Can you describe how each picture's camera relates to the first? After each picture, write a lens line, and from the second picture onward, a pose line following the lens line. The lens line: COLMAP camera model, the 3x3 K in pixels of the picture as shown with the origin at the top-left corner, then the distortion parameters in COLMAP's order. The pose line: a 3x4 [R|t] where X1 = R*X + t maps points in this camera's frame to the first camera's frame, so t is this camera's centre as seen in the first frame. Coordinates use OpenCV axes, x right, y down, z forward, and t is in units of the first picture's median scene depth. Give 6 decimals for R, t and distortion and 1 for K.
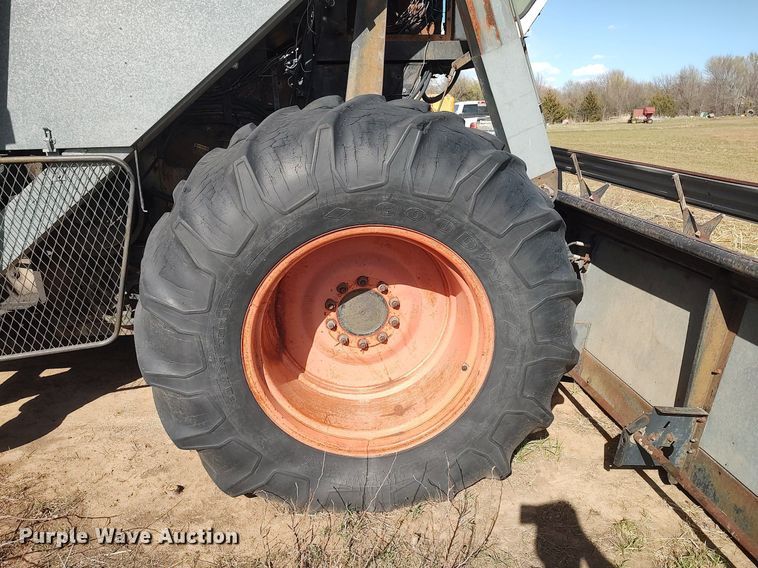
lens RADIAL K [[523.9, 0, 382.1], [0, 523.9, 284.9], [0, 0, 1]] dist [0.029071, -0.026771]
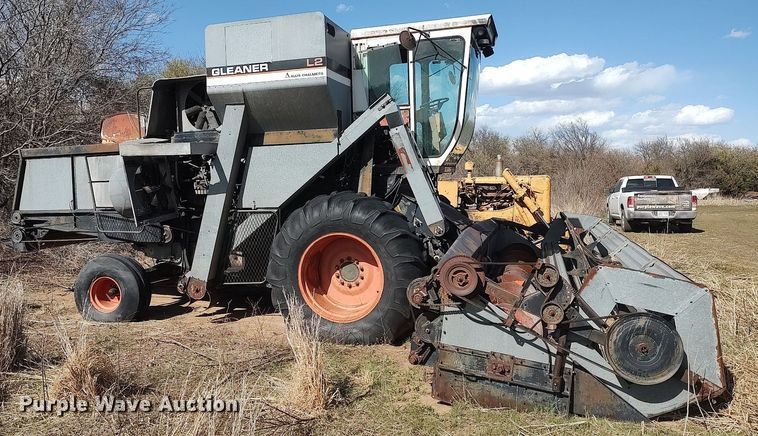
lens RADIAL K [[584.7, 0, 375.7], [0, 584.7, 211.2], [0, 0, 1]] dist [0.006337, 0.002408]
pose [[0.930470, 0.014769, -0.366070, 1.160256], [-0.111962, 0.962849, -0.245738, 0.471622], [0.348840, 0.269638, 0.897556, -1.635749]]
